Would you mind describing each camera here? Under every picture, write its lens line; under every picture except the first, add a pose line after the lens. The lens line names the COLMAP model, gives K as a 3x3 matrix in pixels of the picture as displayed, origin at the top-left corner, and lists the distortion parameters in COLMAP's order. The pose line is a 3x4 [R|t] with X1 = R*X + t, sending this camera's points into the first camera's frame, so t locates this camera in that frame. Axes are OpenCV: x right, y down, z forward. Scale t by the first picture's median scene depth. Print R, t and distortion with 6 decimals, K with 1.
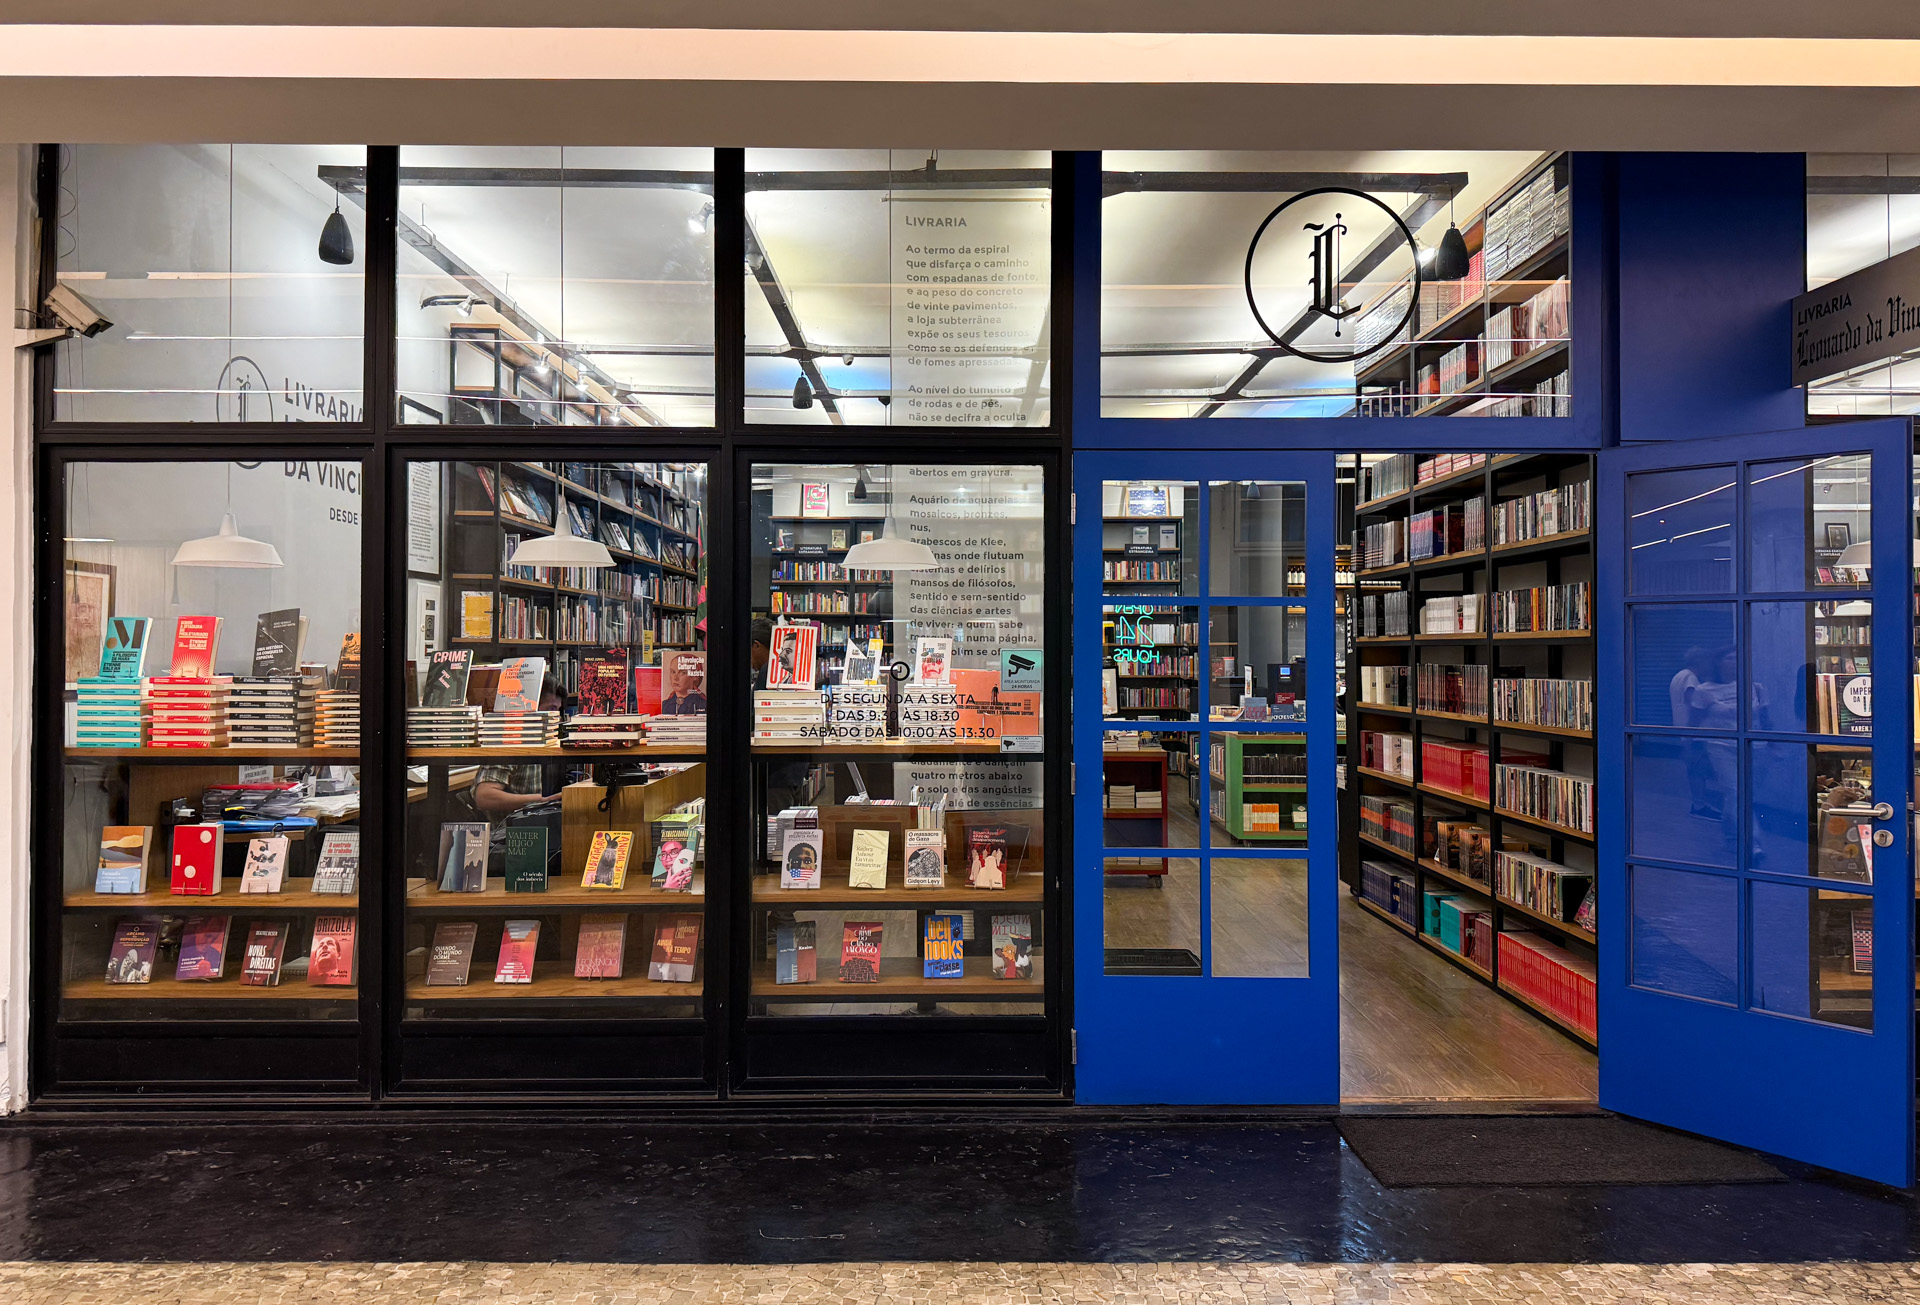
lens RADIAL K [[1406.0, 0, 967.0], [0, 1406.0, 628.4], [0, 0, 1]] dist [0.170702, -0.415662]
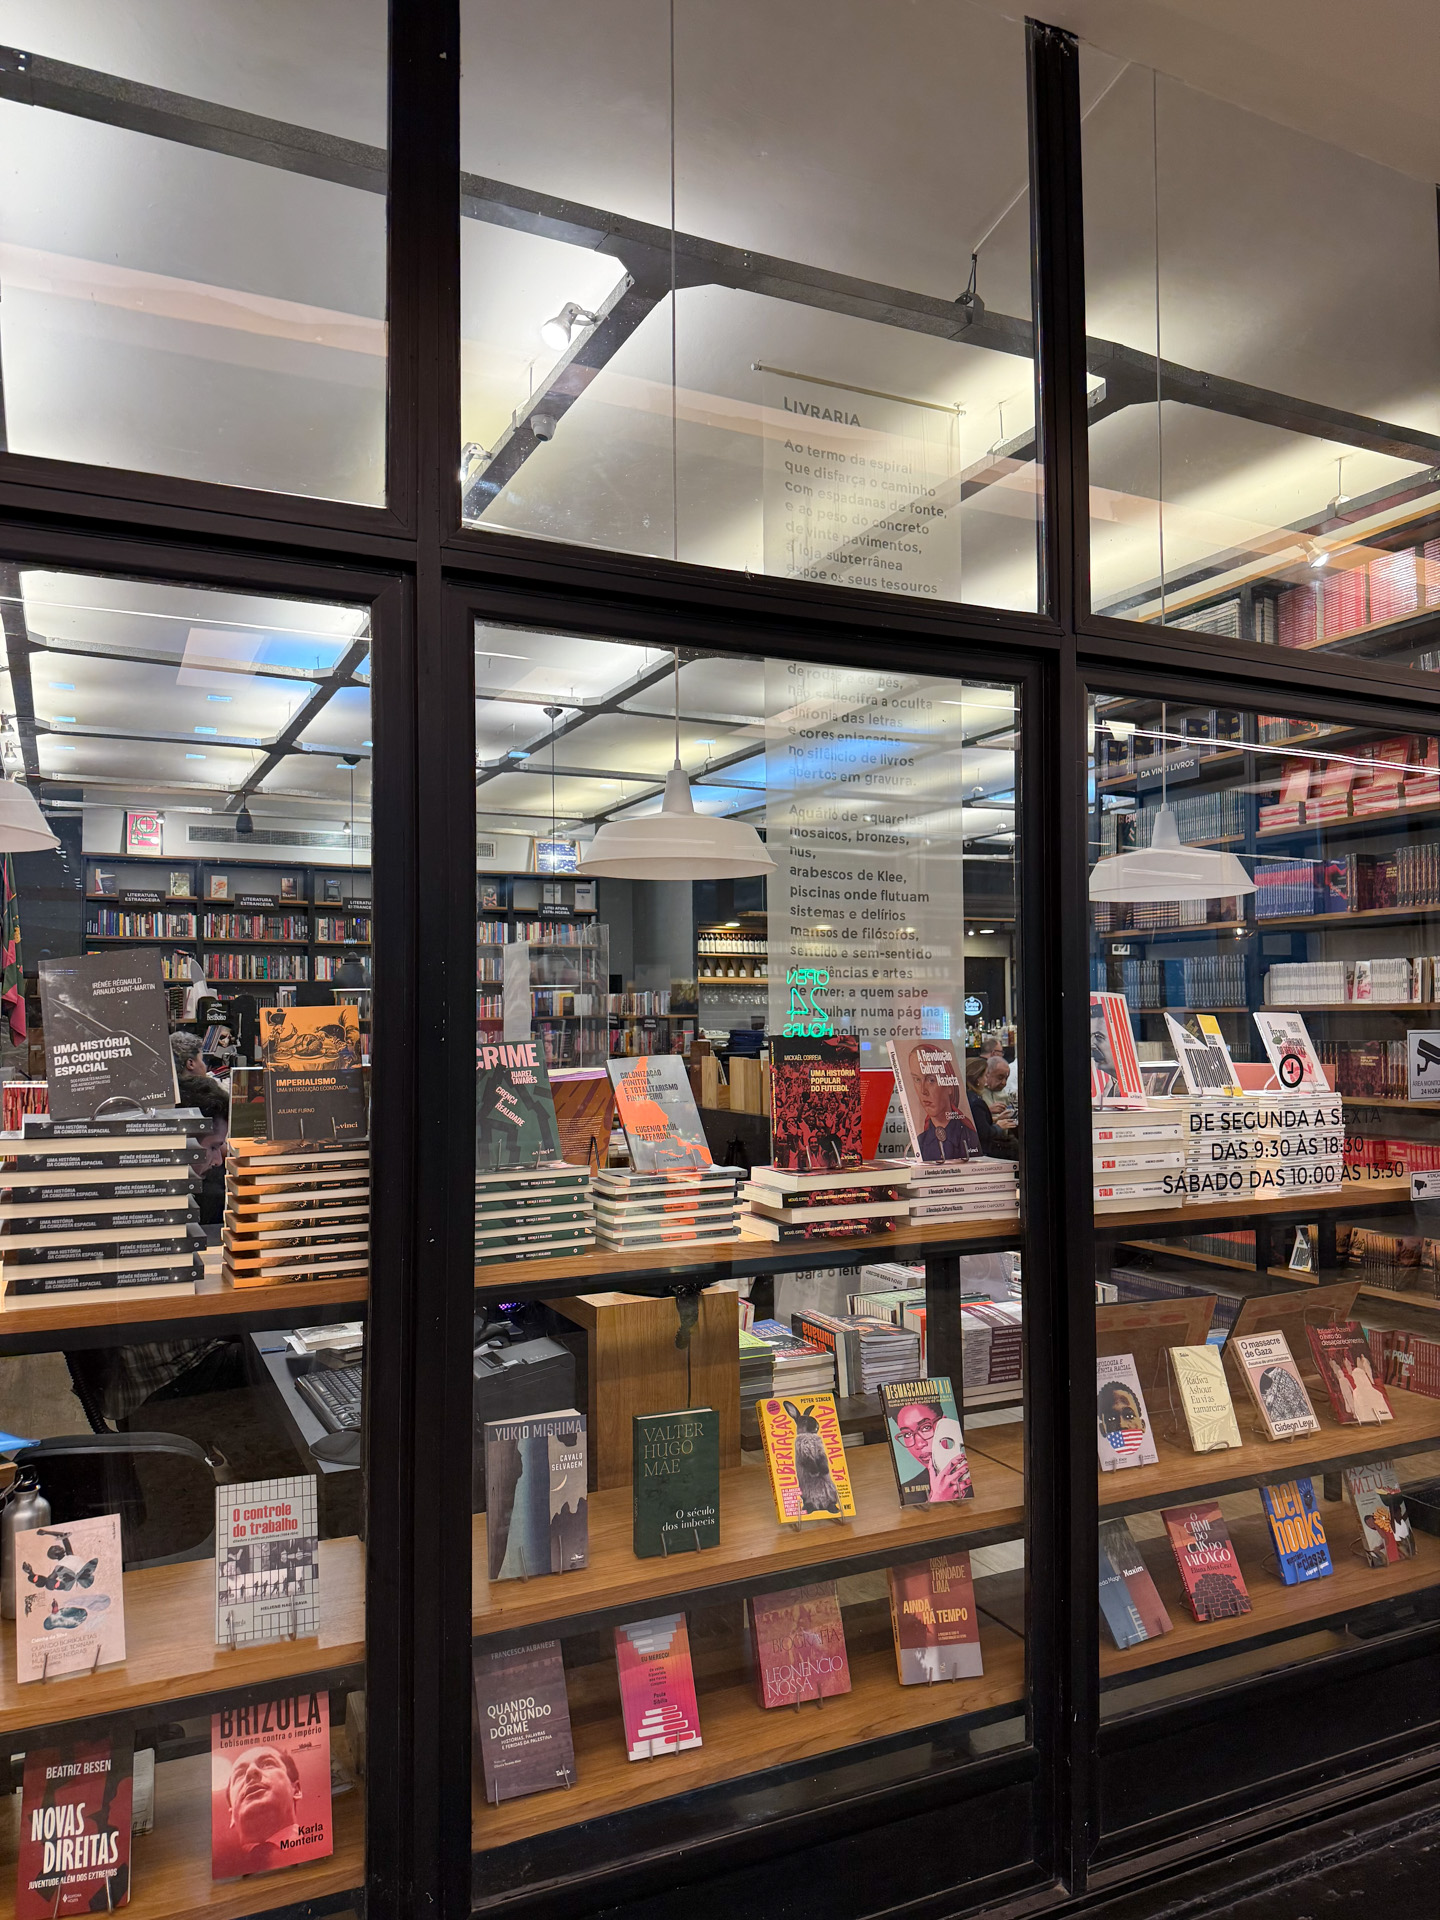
lens RADIAL K [[1366.8, 0, 711.7], [0, 1366.8, 977.3], [0, 0, 1]] dist [0.125115, -0.212565]
pose [[0.900805, 0.007135, 0.434165, -0.501225], [-0.000003, 0.999865, -0.016426, 0.001266], [-0.434224, 0.014795, 0.900684, 0.576653]]
